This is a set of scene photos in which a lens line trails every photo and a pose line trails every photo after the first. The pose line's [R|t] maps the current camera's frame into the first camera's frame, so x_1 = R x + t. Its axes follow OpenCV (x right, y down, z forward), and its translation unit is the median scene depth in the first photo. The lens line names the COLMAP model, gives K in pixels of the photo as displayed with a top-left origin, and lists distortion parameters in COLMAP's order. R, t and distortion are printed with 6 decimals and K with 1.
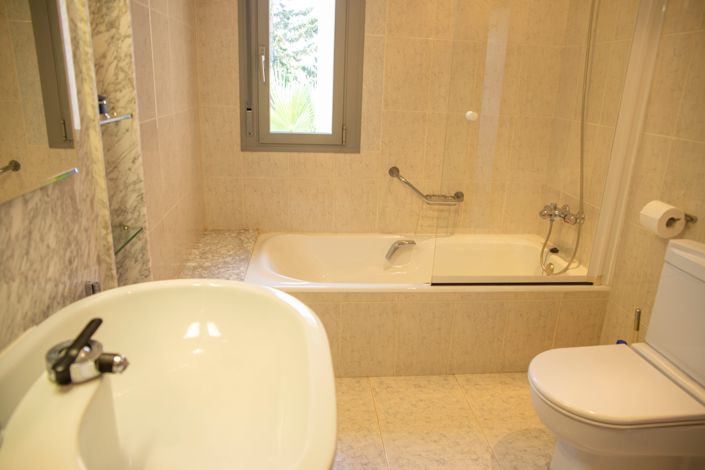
lens RADIAL K [[492.1, 0, 352.5], [0, 492.1, 235.0], [0, 0, 1]] dist [-0.138518, 0.115559]
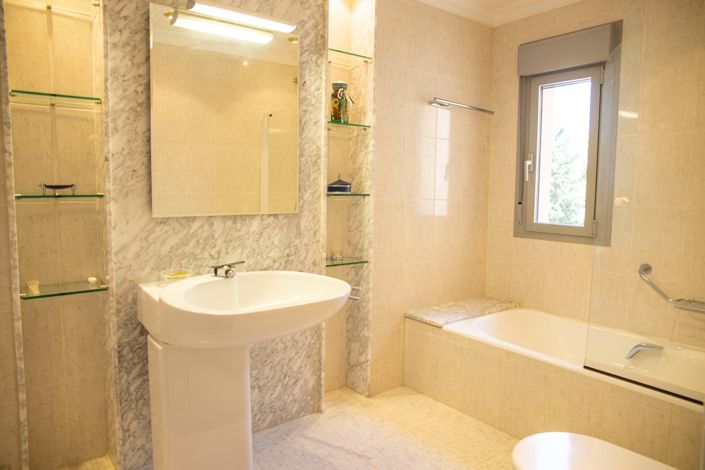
lens RADIAL K [[492.1, 0, 352.5], [0, 492.1, 235.0], [0, 0, 1]] dist [-0.138518, 0.115559]
pose [[0.528285, 0.055111, -0.847277, 0.595942], [-0.253645, 0.962568, -0.095540, 0.044841], [0.810296, 0.265380, 0.522489, 0.027924]]
